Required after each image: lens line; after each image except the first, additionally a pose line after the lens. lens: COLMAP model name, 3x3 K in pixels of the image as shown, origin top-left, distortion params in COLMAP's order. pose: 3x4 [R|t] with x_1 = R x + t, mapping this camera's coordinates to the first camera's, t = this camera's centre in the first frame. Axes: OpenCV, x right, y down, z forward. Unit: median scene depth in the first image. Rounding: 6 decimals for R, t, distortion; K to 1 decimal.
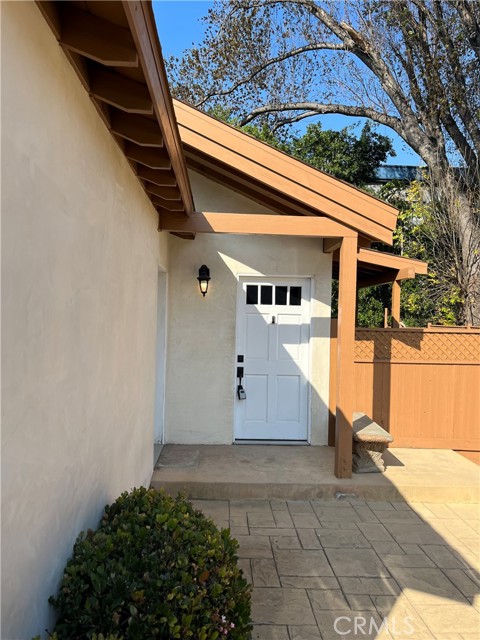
lens RADIAL K [[484.3, 0, 240.8], [0, 484.3, 320.5], [0, 0, 1]] dist [0.050416, -0.065388]
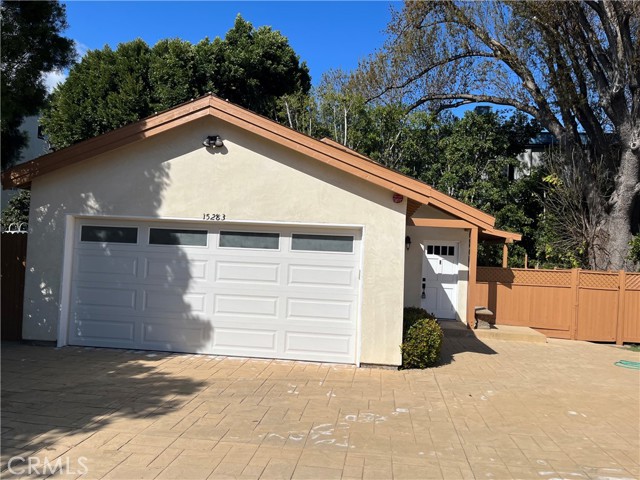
lens RADIAL K [[484.3, 0, 316.1], [0, 484.3, 240.7], [0, 0, 1]] dist [0.050416, -0.065388]
pose [[0.986264, 0.020037, -0.163958, -0.111714], [-0.026367, 0.998985, -0.036523, -0.002200], [0.163060, 0.040344, 0.985791, -1.086930]]
